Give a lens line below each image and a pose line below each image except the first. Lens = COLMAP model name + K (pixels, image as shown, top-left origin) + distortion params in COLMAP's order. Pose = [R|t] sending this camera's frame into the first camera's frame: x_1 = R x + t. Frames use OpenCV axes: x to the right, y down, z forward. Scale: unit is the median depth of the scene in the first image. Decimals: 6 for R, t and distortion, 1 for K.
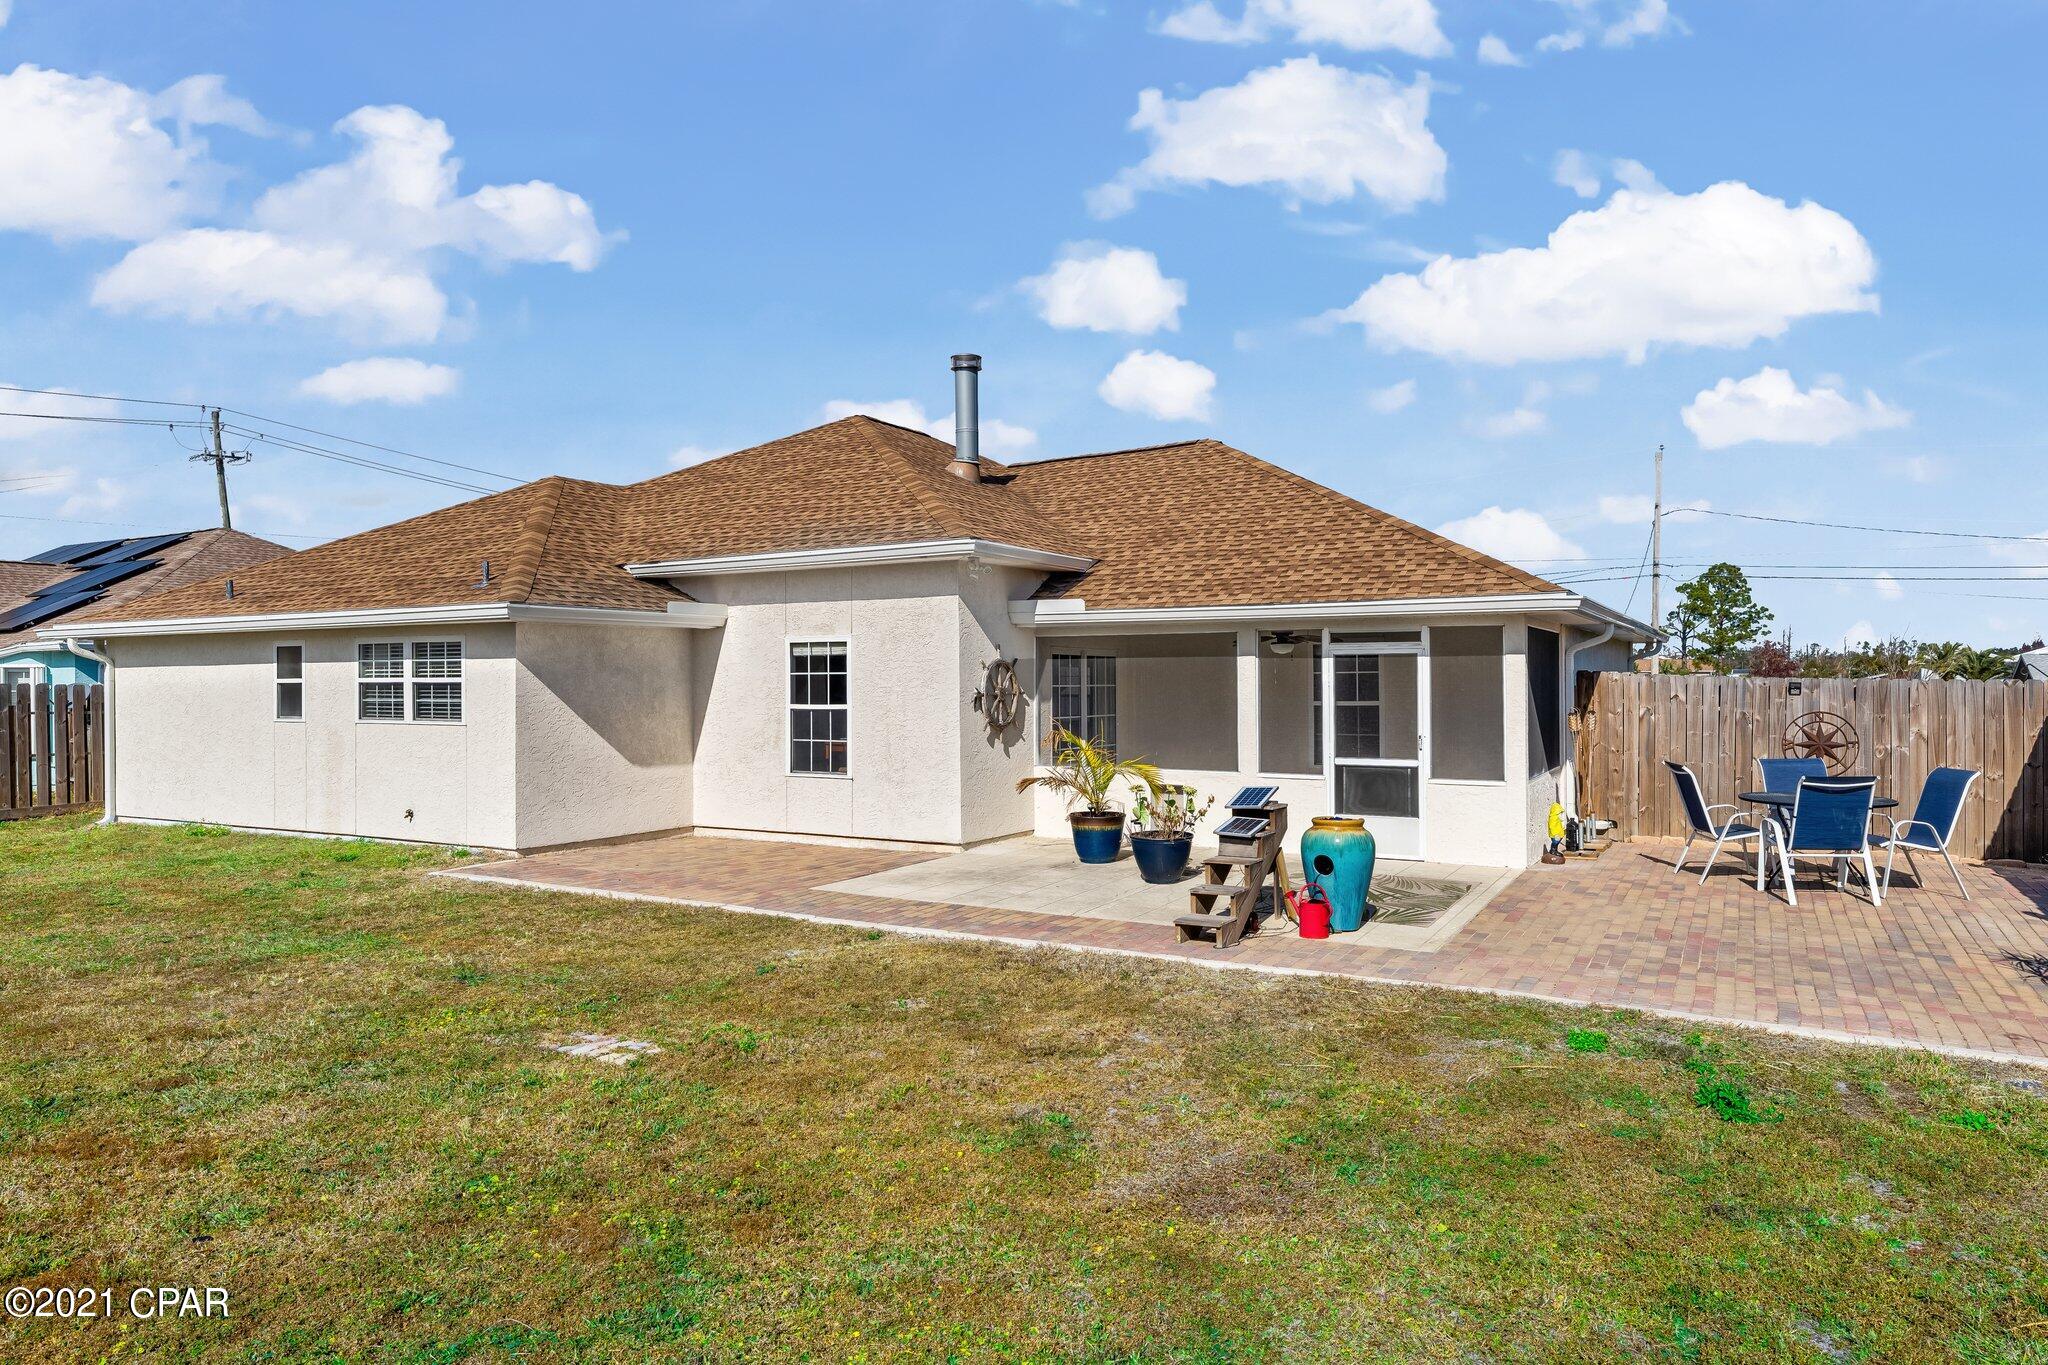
lens RADIAL K [[1330.2, 0, 1024.0], [0, 1330.2, 682.5], [0, 0, 1]] dist [0.007708, 0.001090]
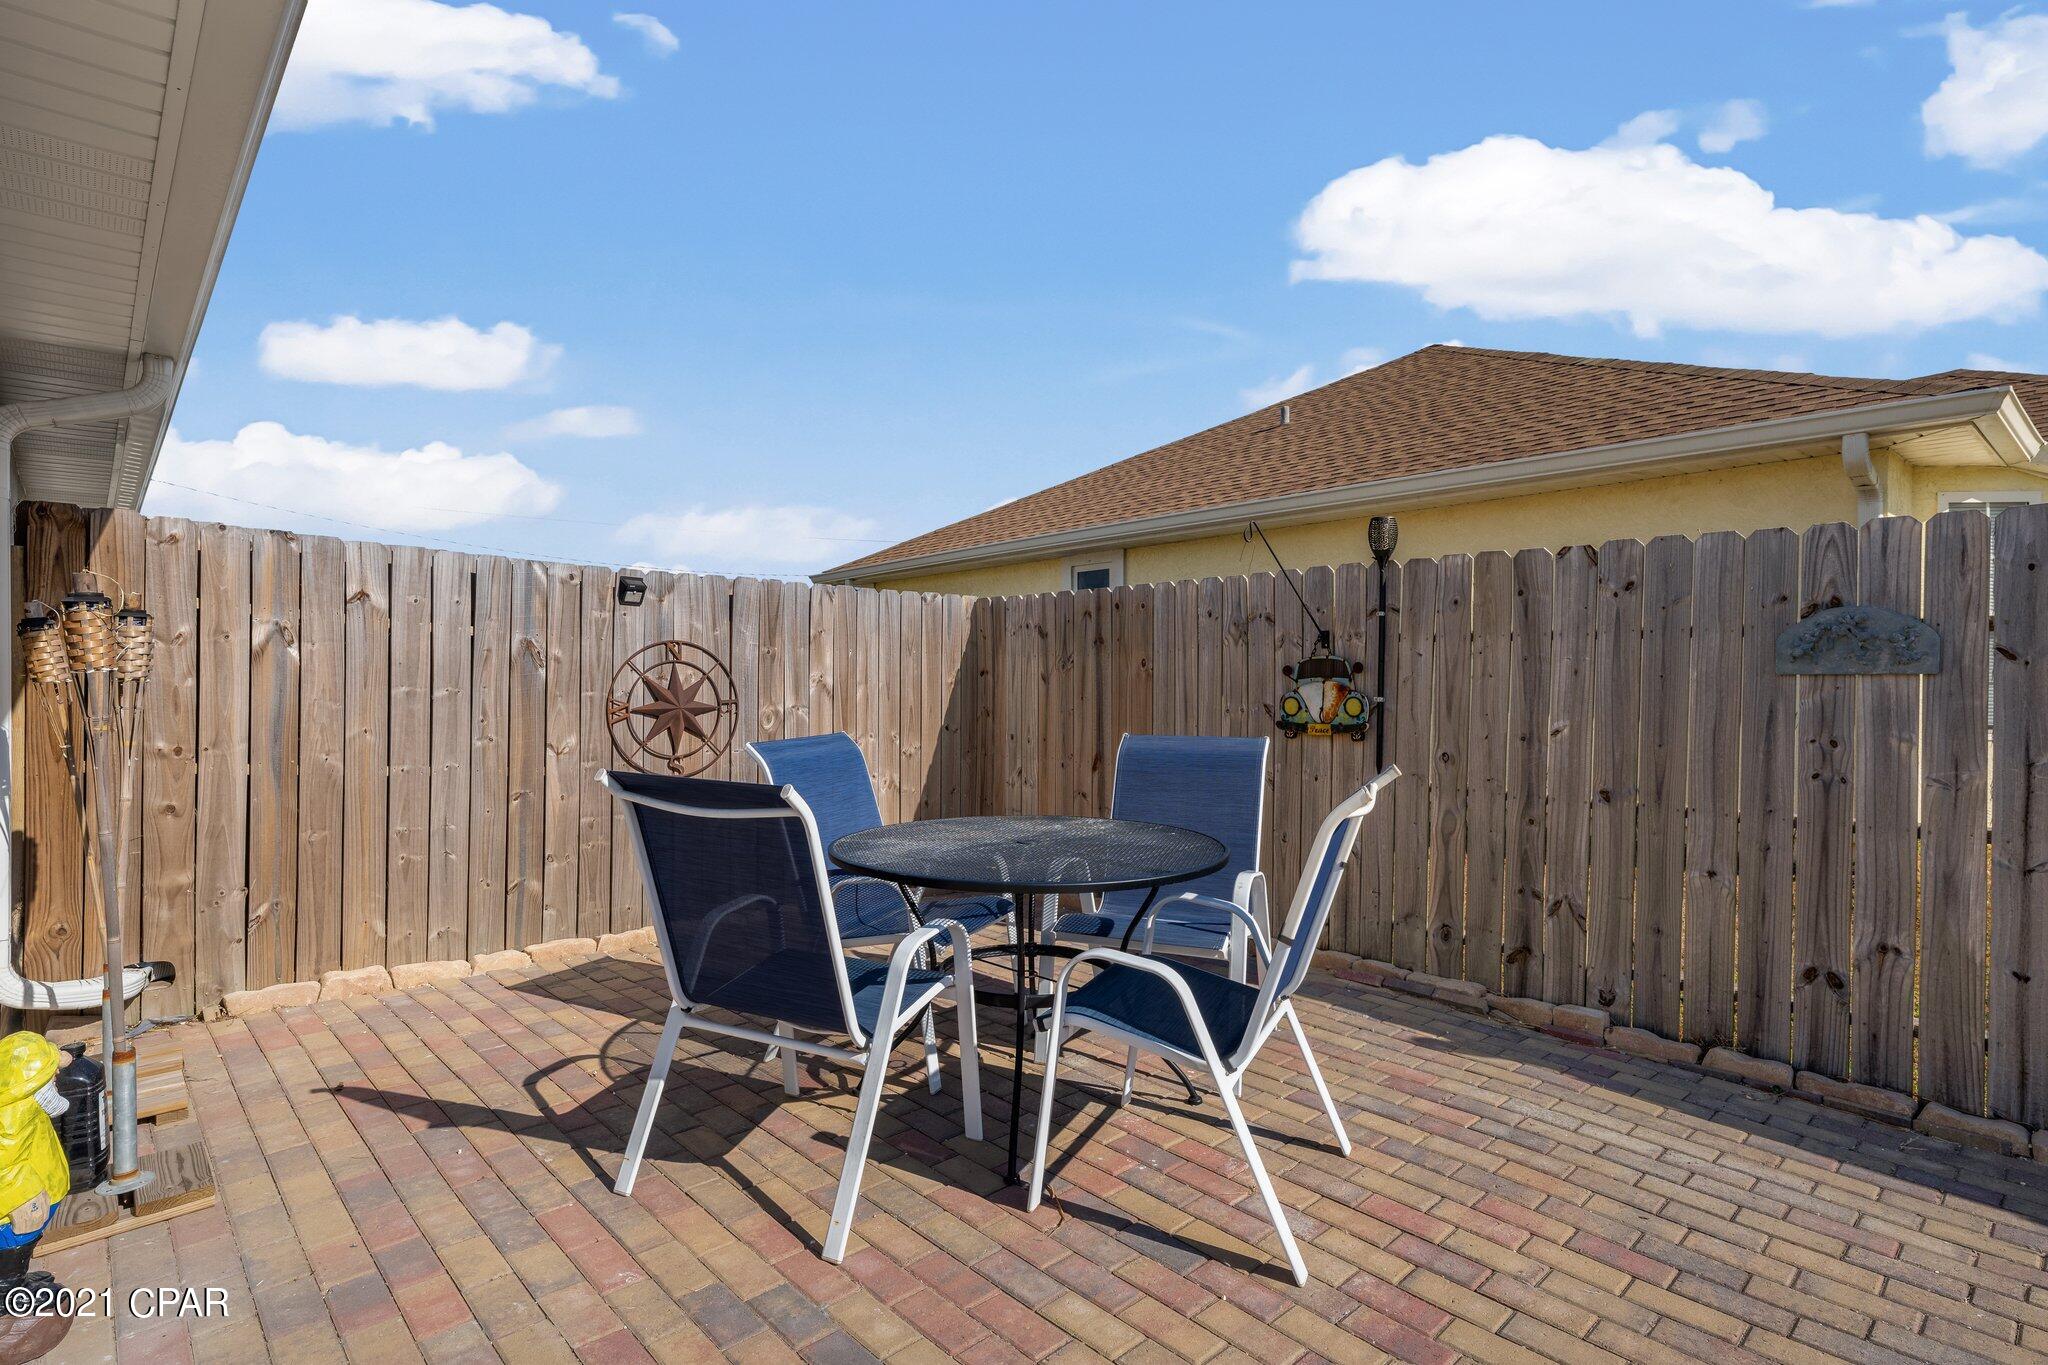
lens RADIAL K [[1015.9, 0, 1026.4], [0, 1015.9, 678.1], [0, 0, 1]] dist [0.003420, 0.000536]
pose [[0.300000, 0.001473, 0.953938, 0.272634], [0.001432, 0.999997, -0.001995, 0.034869], [-0.953938, 0.001964, 0.299997, 0.738388]]
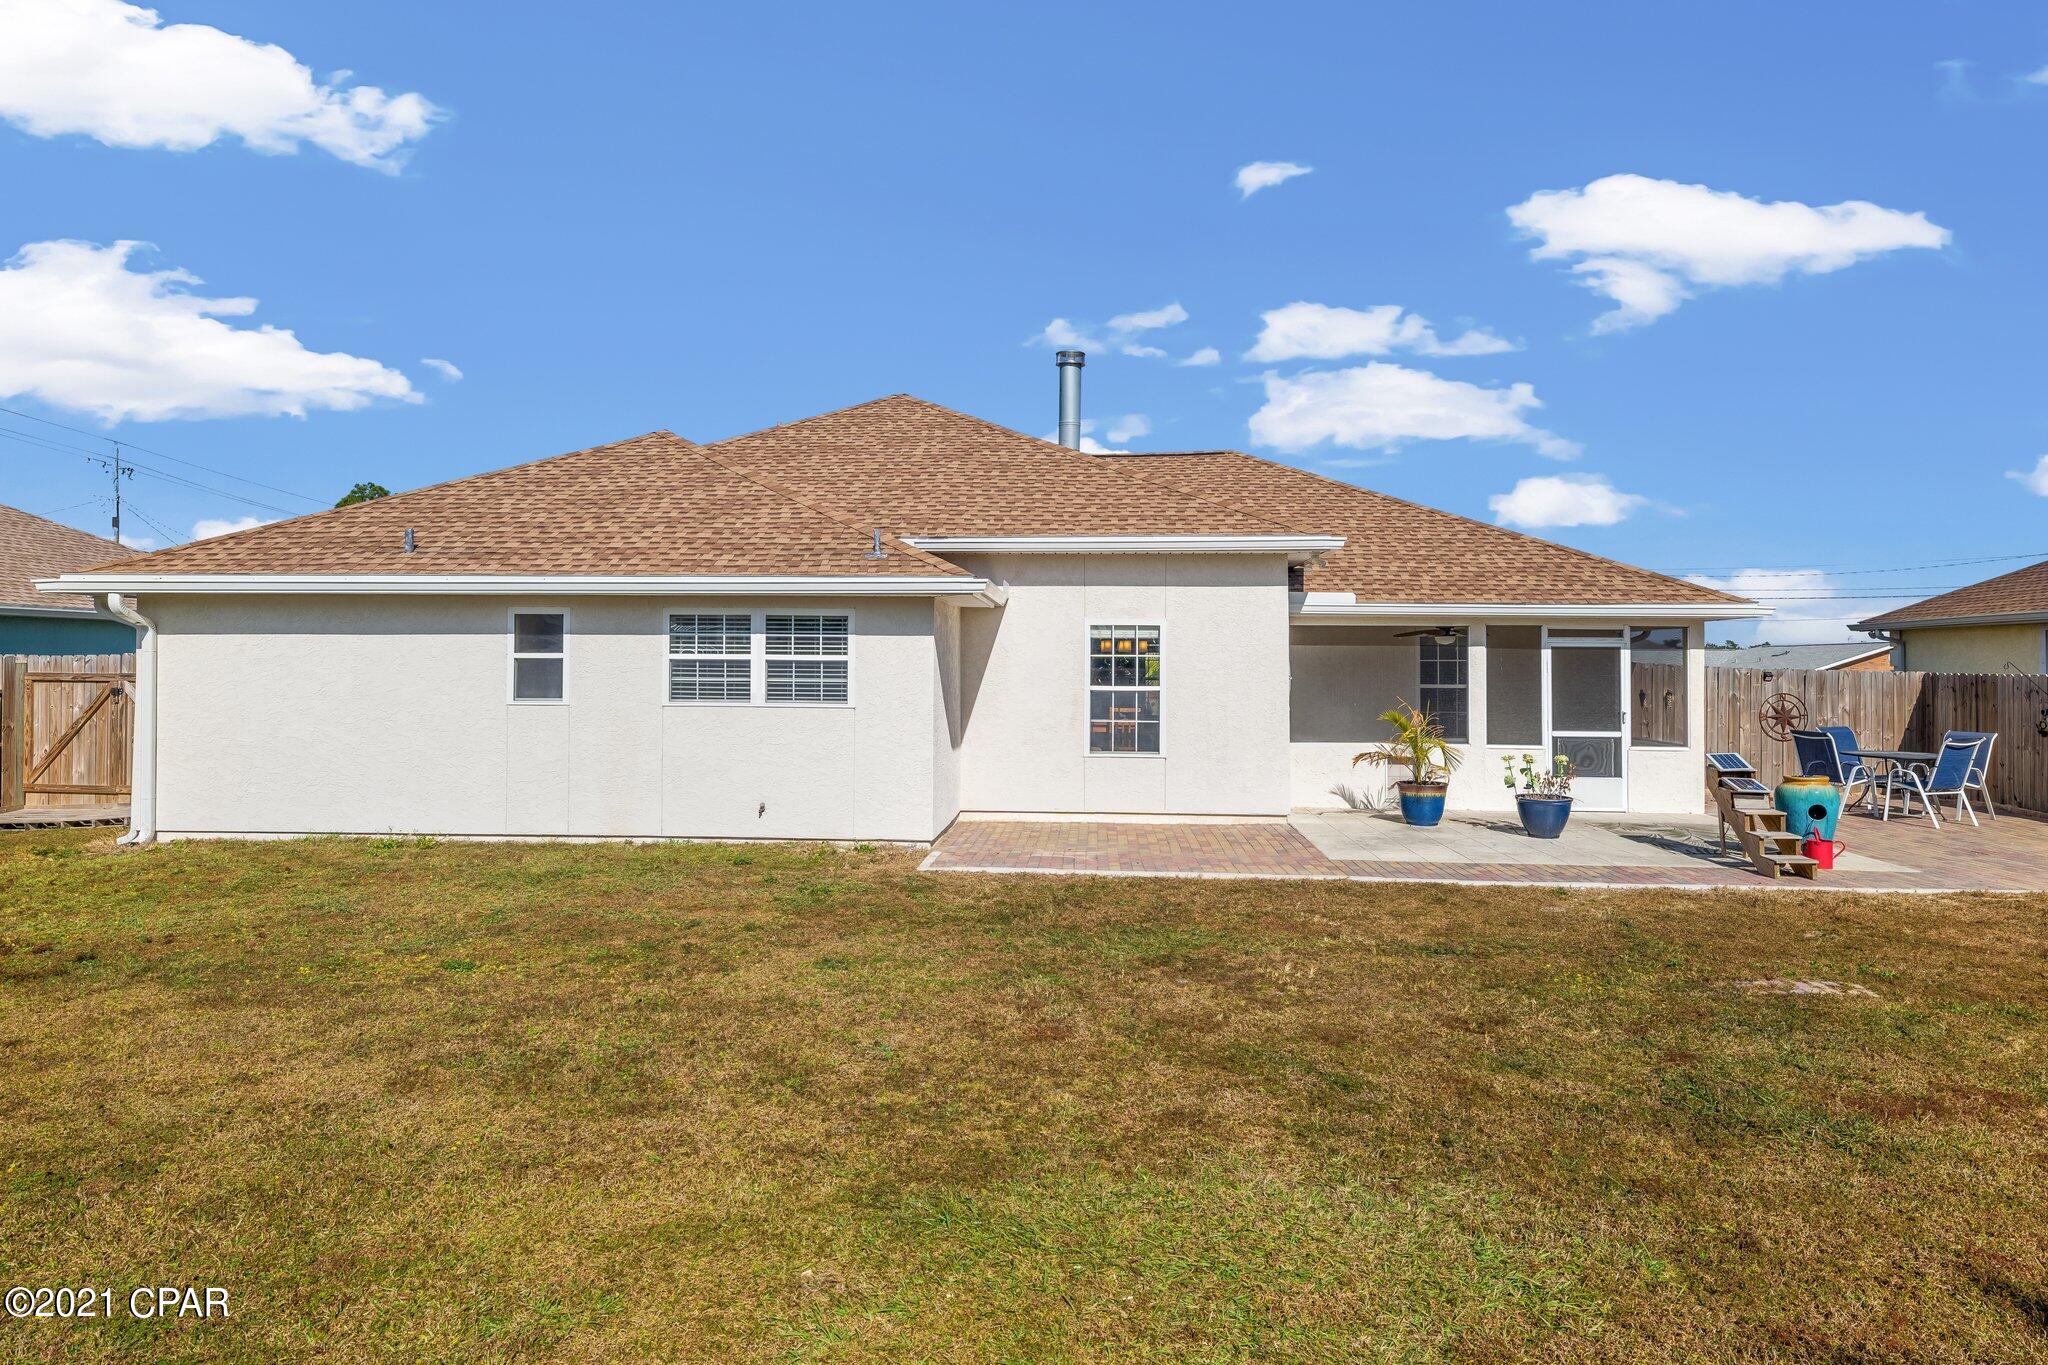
lens RADIAL K [[1257.6, 0, 1020.7], [0, 1257.6, 670.0], [0, 0, 1]] dist [-0.003494, 0.000041]
pose [[0.895320, 0.008352, 0.445346, -0.675319], [-0.010696, 0.999939, 0.002750, 0.002439], [-0.445296, -0.007226, 0.895354, 0.172868]]
